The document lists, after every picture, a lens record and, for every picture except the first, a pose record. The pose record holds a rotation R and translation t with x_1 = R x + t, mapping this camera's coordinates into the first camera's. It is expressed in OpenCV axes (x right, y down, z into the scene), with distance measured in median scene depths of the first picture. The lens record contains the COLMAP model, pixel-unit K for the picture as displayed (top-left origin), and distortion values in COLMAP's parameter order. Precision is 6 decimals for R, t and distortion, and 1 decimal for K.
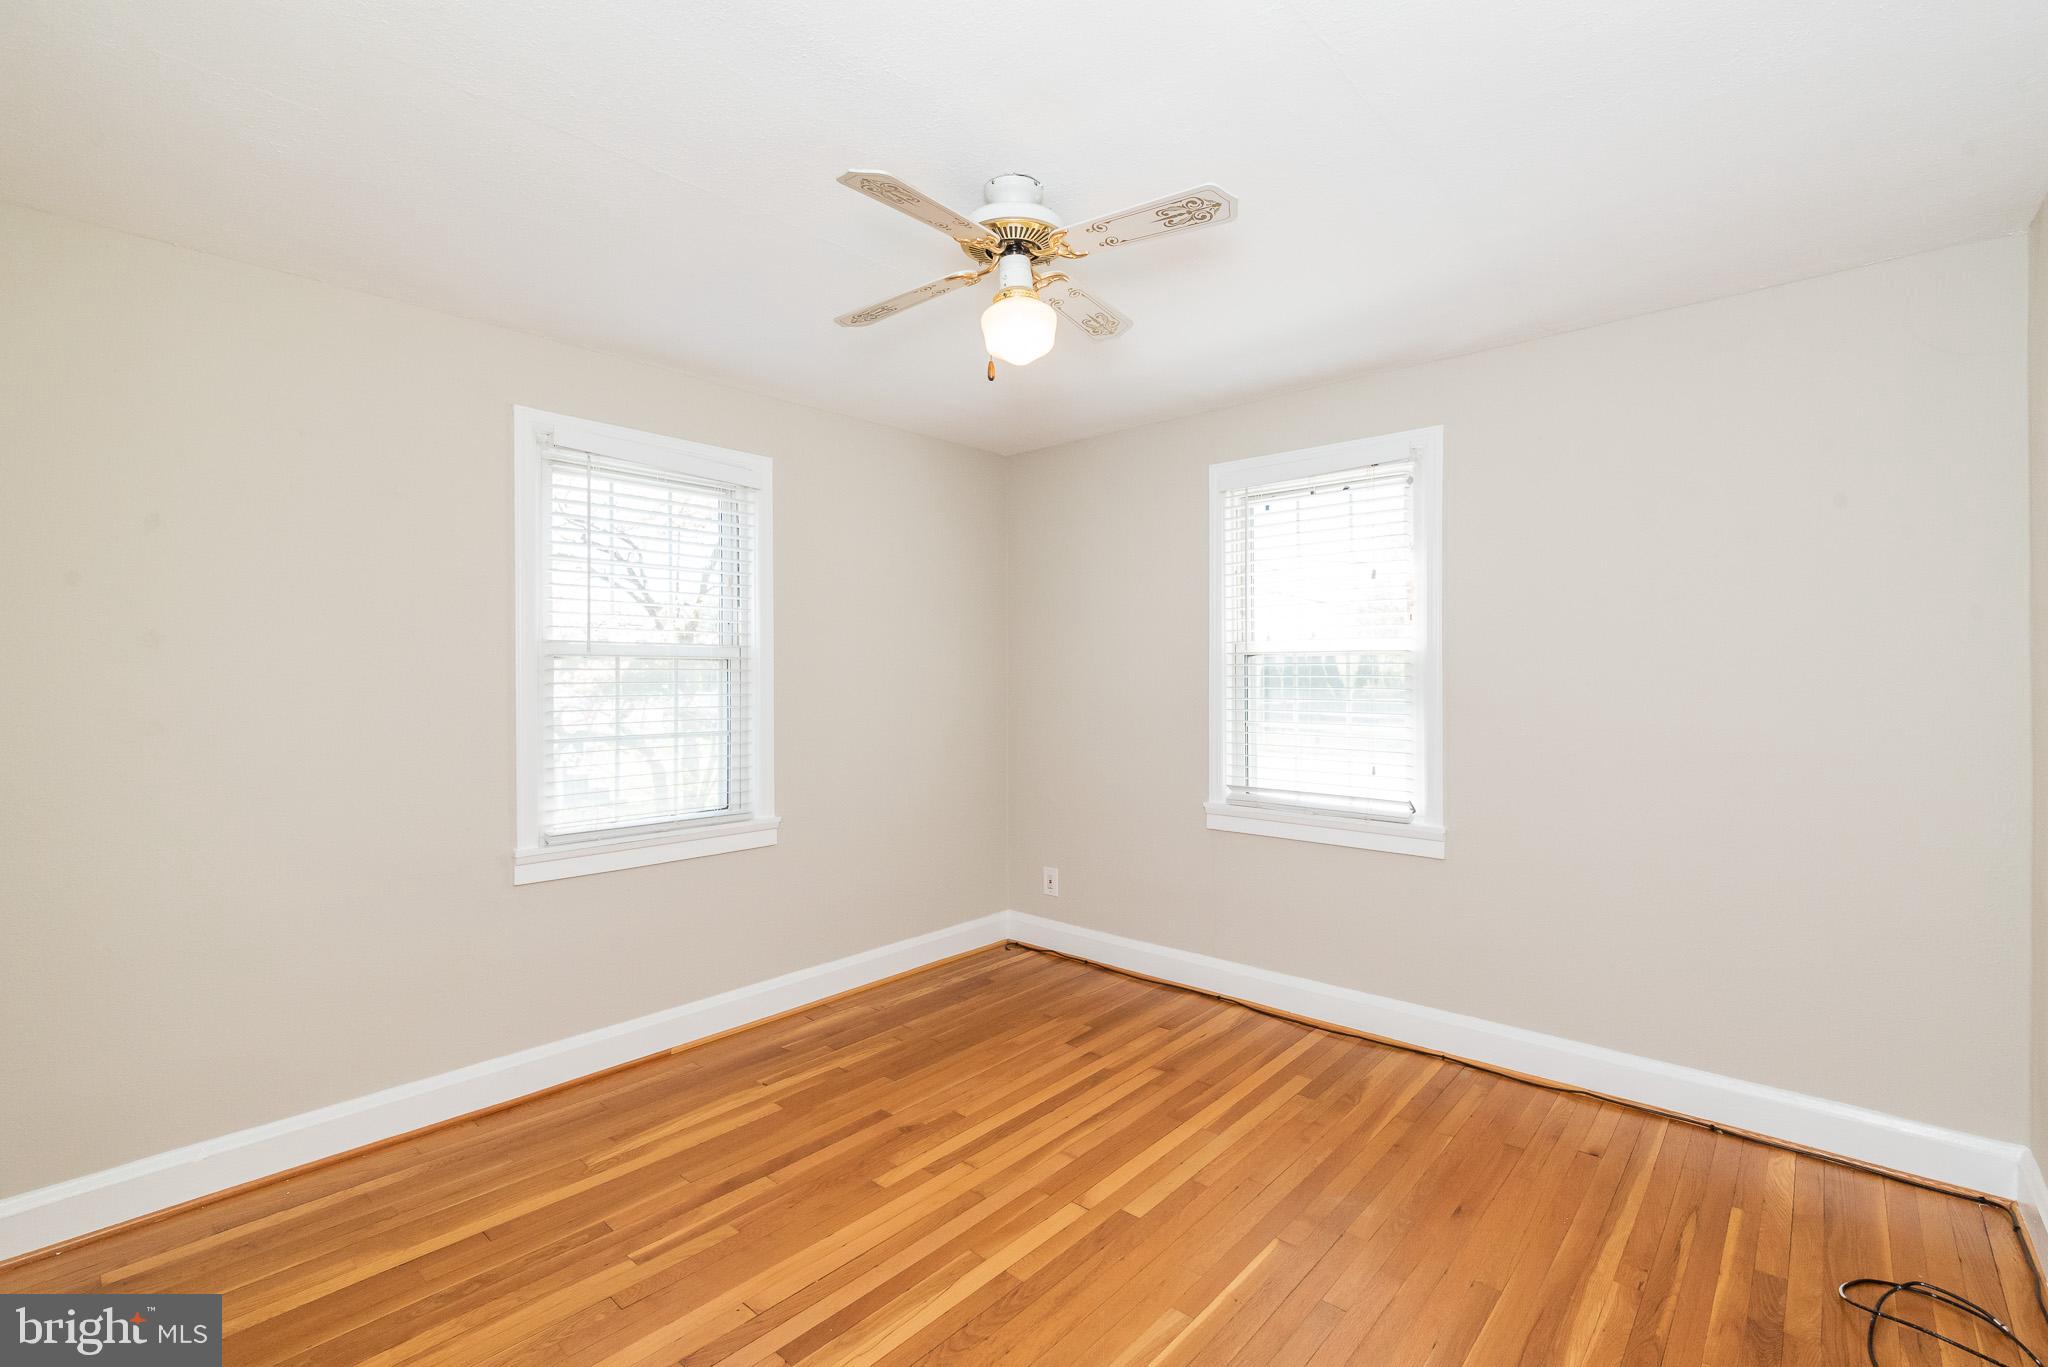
lens RADIAL K [[919.6, 0, 1026.2], [0, 919.6, 677.0], [0, 0, 1]] dist [0.004103, -0.000355]
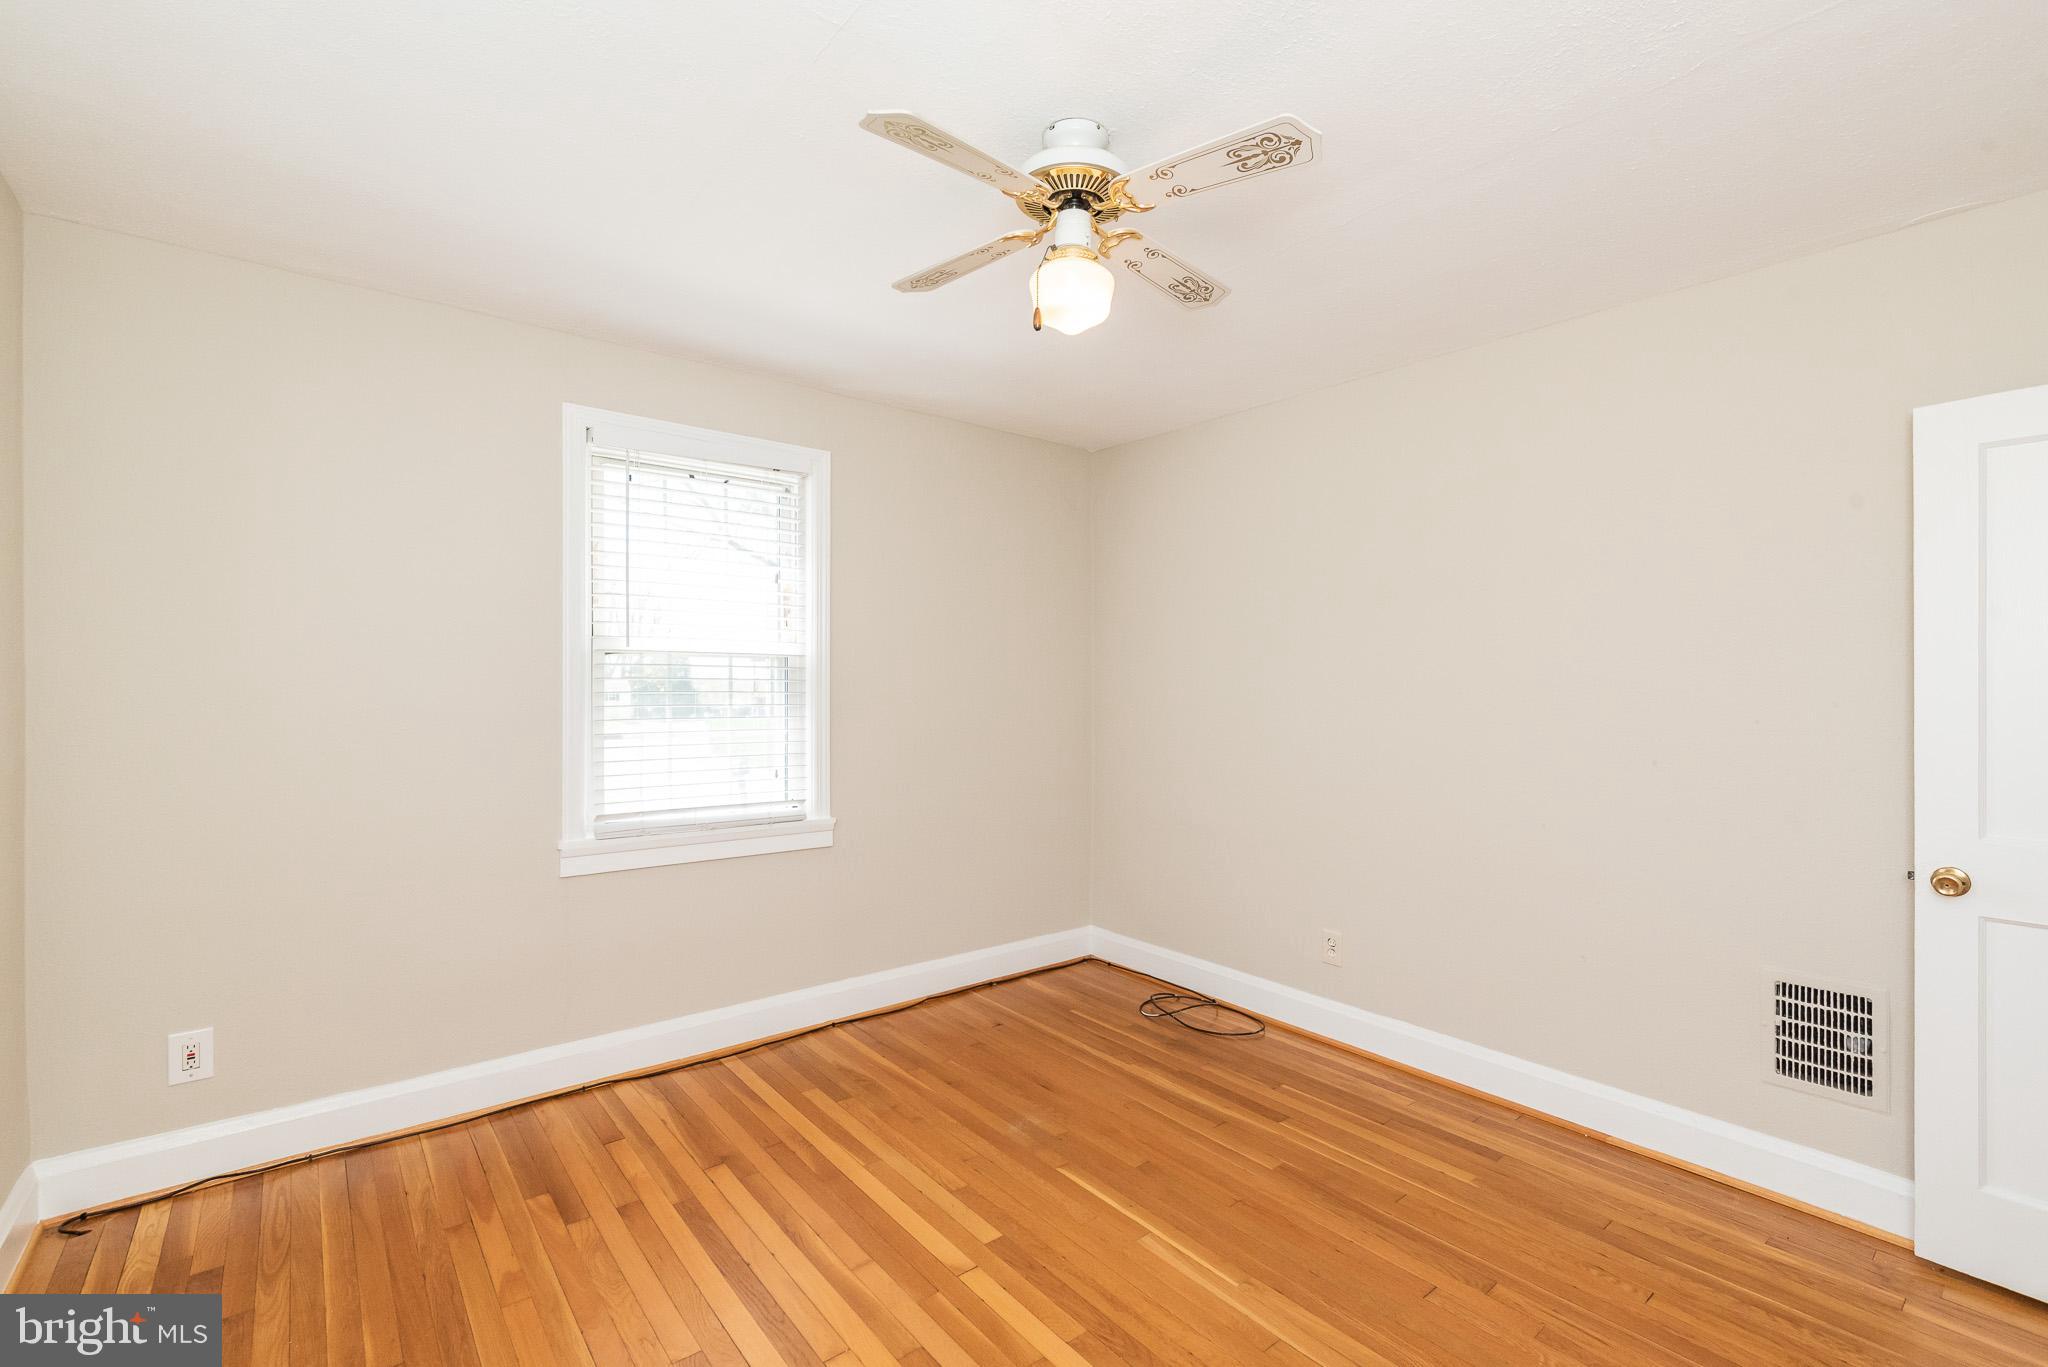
lens RADIAL K [[919.6, 0, 1038.4], [0, 919.6, 690.0], [0, 0, 1]] dist [0.004103, -0.000355]
pose [[0.150846, -0.007811, 0.988526, -0.630388], [-0.002083, 0.999964, 0.008219, 0.001731], [-0.988555, -0.003299, 0.150824, 0.621239]]
